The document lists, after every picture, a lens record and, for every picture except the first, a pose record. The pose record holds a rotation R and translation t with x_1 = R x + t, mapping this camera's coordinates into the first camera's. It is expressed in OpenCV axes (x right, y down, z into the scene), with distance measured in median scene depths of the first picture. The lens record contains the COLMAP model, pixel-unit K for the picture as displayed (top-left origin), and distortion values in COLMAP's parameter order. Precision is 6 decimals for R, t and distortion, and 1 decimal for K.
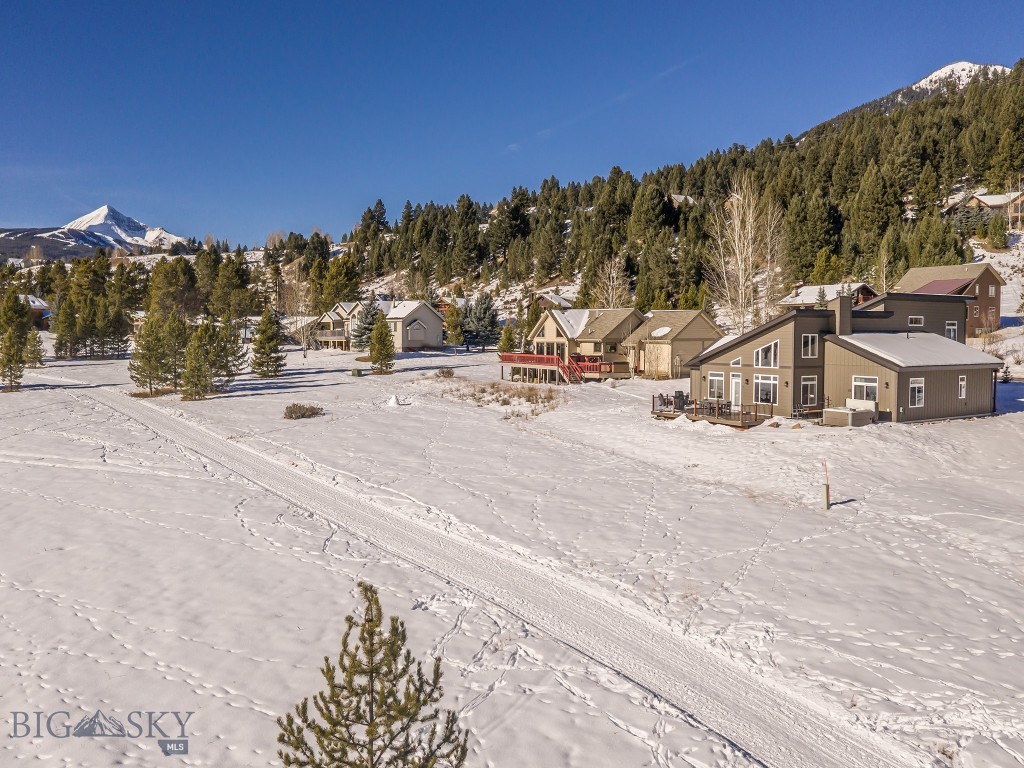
lens RADIAL K [[814.8, 0, 513.0], [0, 814.8, 361.6], [0, 0, 1]] dist [-0.039175, 0.002063]
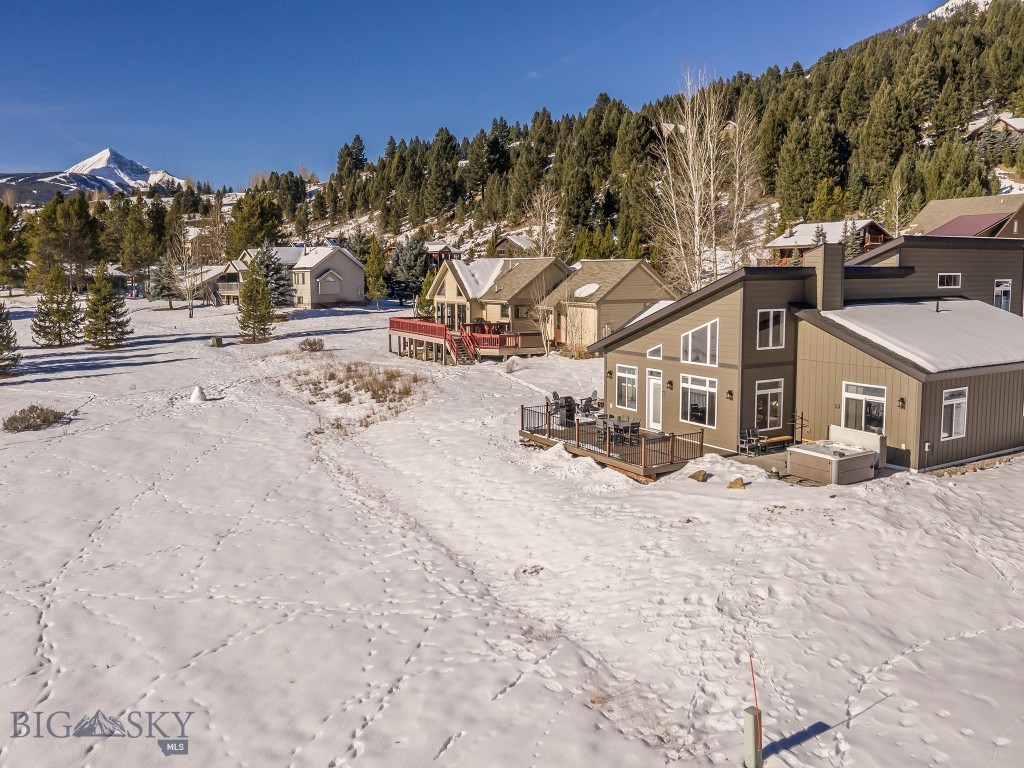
lens RADIAL K [[811.3, 0, 515.2], [0, 811.3, 351.8], [0, 0, 1]] dist [-0.040831, -0.001554]
pose [[0.999917, -0.008581, -0.009601, 0.078409], [0.009157, 0.998052, 0.061718, -0.017054], [0.009052, -0.061801, 0.998047, 0.174178]]
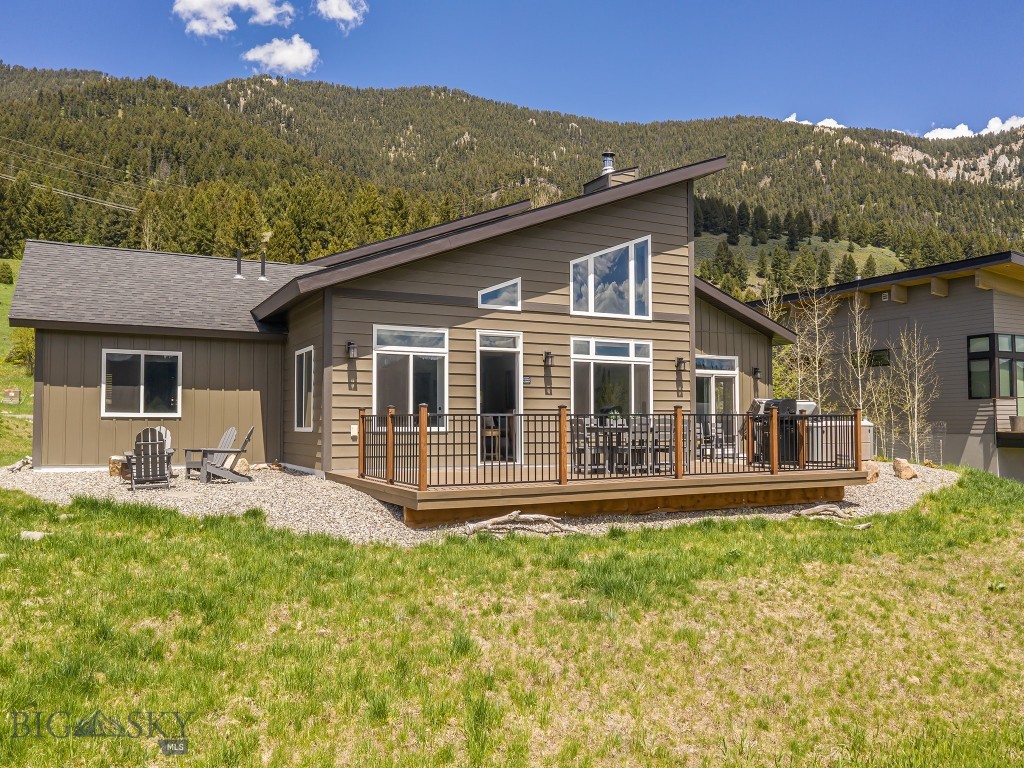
lens RADIAL K [[802.7, 0, 516.8], [0, 802.7, 395.1], [0, 0, 1]] dist [-0.032813, -0.008346]
pose [[0.048704, 0.037064, 0.998125, -0.003795], [0.036676, 0.998571, -0.038871, 0.021400], [-0.998140, 0.038501, 0.047275, 0.439861]]
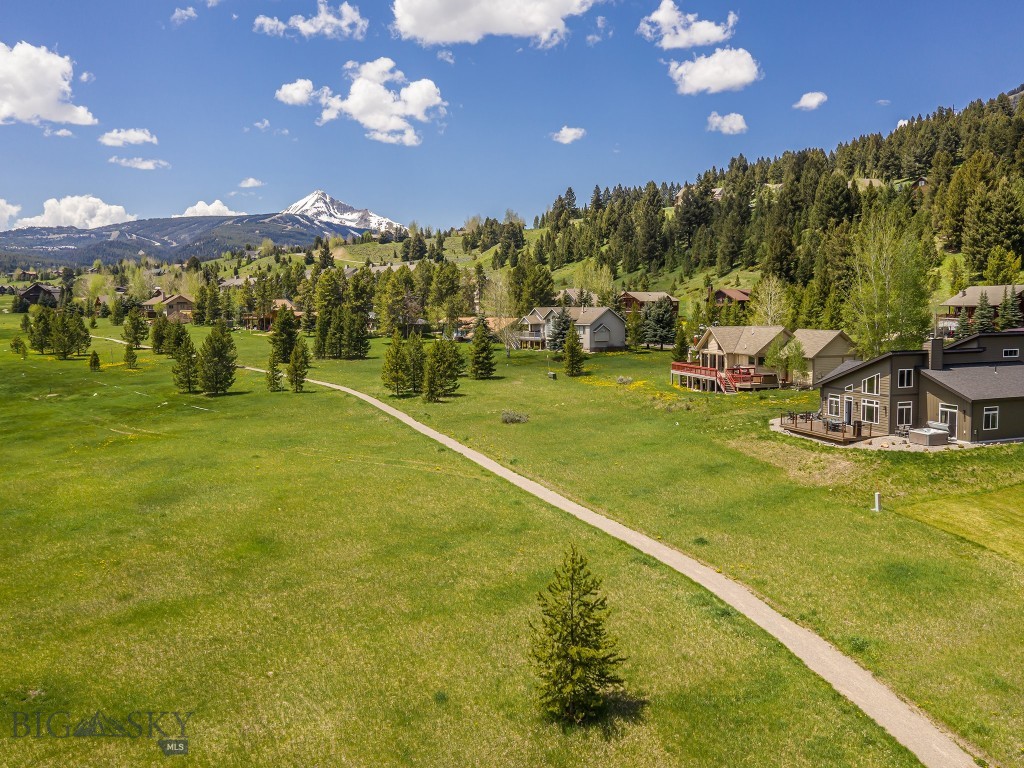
lens RADIAL K [[814.8, 0, 513.0], [0, 814.8, 361.6], [0, 0, 1]] dist [-0.039175, 0.002063]
pose [[0.972966, 0.001443, -0.230944, 0.025188], [0.006987, 0.999339, 0.035681, -0.039788], [0.230843, -0.036330, 0.972313, -0.155262]]
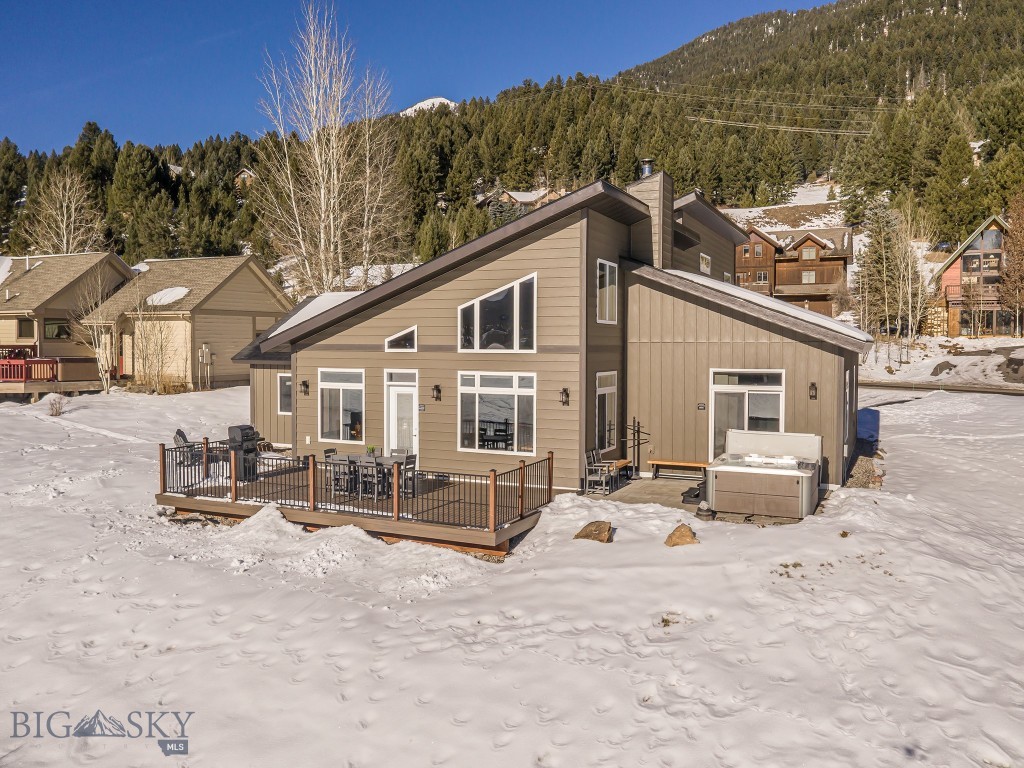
lens RADIAL K [[806.7, 0, 514.1], [0, 806.7, 375.4], [0, 0, 1]] dist [-0.032429, -0.001477]
pose [[0.823810, -0.020370, 0.566499, 0.049162], [0.016629, 0.999792, 0.011768, 0.005888], [-0.566622, -0.000274, 0.823978, 0.300500]]
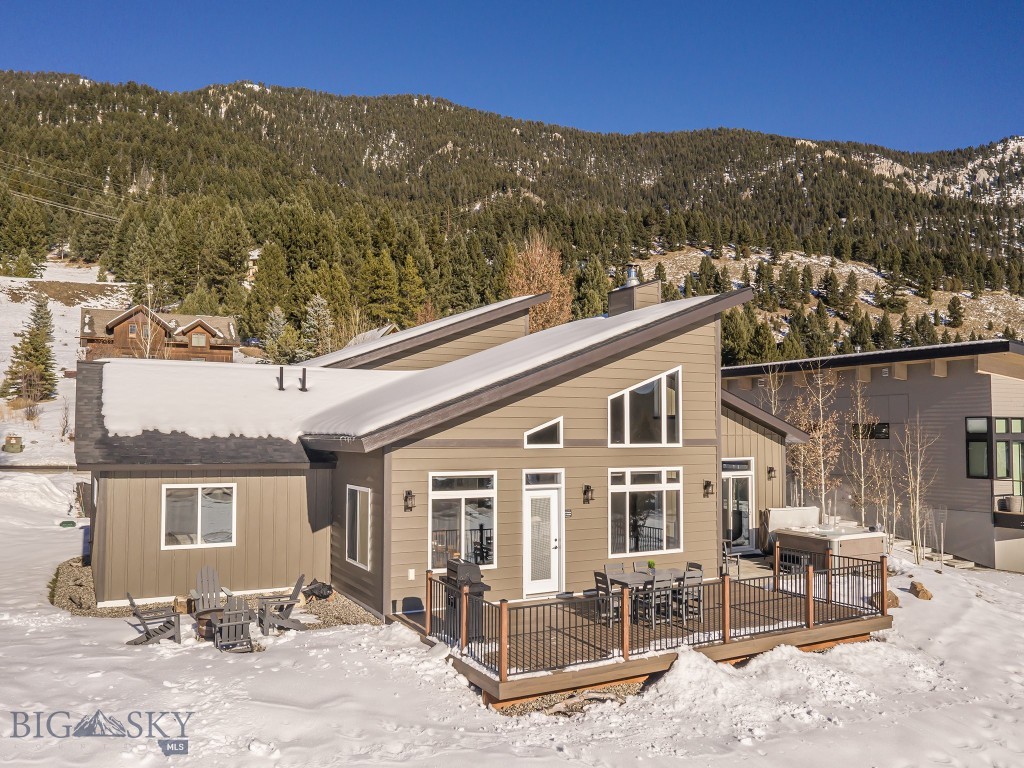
lens RADIAL K [[806.2, 0, 515.6], [0, 806.2, 395.4], [0, 0, 1]] dist [-0.031132, -0.002132]
pose [[0.026615, 0.046920, 0.998544, -0.012727], [0.032457, 0.998331, -0.047775, 0.000175], [-0.999119, 0.033682, 0.025048, 0.449134]]
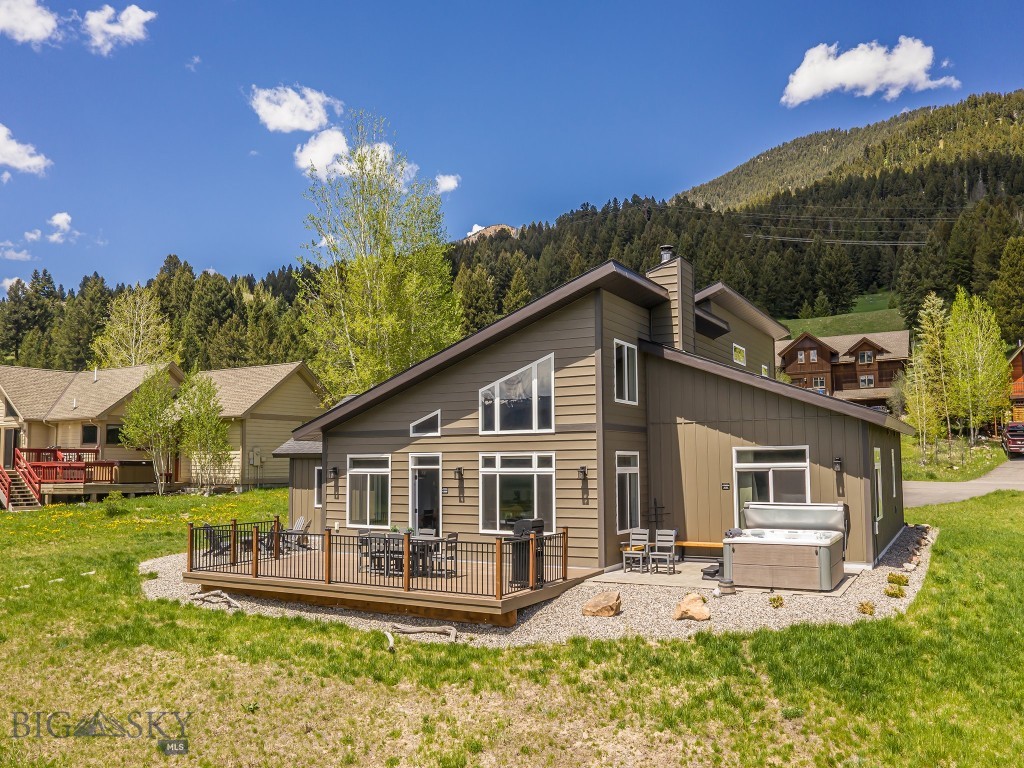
lens RADIAL K [[805.1, 0, 514.8], [0, 805.1, 407.0], [0, 0, 1]] dist [-0.038028, 0.003689]
pose [[0.865504, 0.025736, 0.500241, 0.055603], [0.027024, 0.994826, -0.097937, 0.013504], [-0.500173, 0.098283, 0.860330, 0.295149]]
